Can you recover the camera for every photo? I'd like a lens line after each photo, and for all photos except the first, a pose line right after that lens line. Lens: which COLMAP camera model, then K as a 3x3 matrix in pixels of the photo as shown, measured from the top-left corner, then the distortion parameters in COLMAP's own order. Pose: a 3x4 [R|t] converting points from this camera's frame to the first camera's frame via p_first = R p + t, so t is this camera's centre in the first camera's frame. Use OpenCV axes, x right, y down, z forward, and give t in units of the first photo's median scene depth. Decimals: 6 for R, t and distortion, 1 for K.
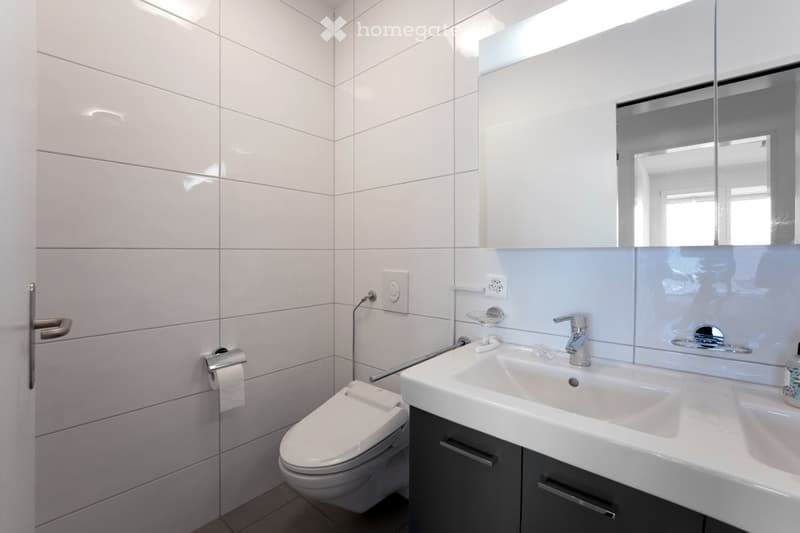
lens RADIAL K [[393.0, 0, 409.8], [0, 393.0, 256.7], [0, 0, 1]] dist [0.001721, -0.000016]
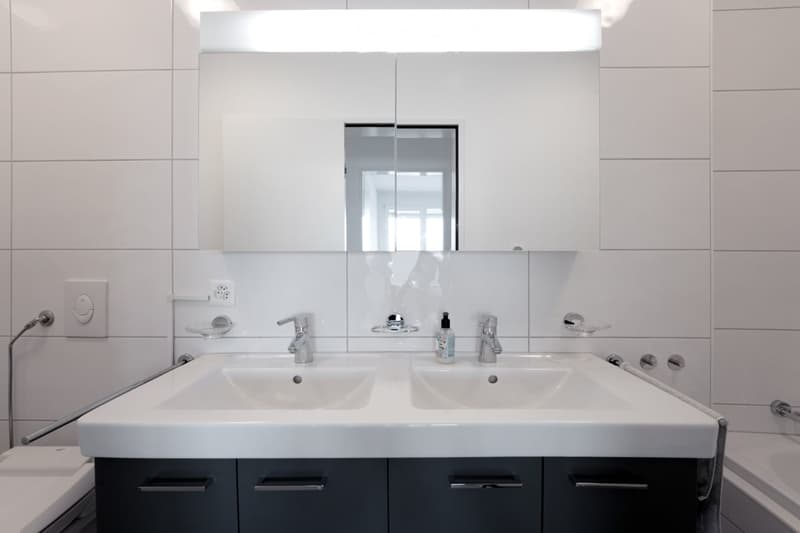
lens RADIAL K [[382.6, 0, 400.0], [0, 382.6, 266.5], [0, 0, 1]] dist [-0.000344, -0.000783]
pose [[0.732024, -0.014827, 0.681117, -0.084249], [0.003874, 0.999838, 0.017601, -0.000265], [-0.681268, -0.010246, 0.731963, 0.075040]]
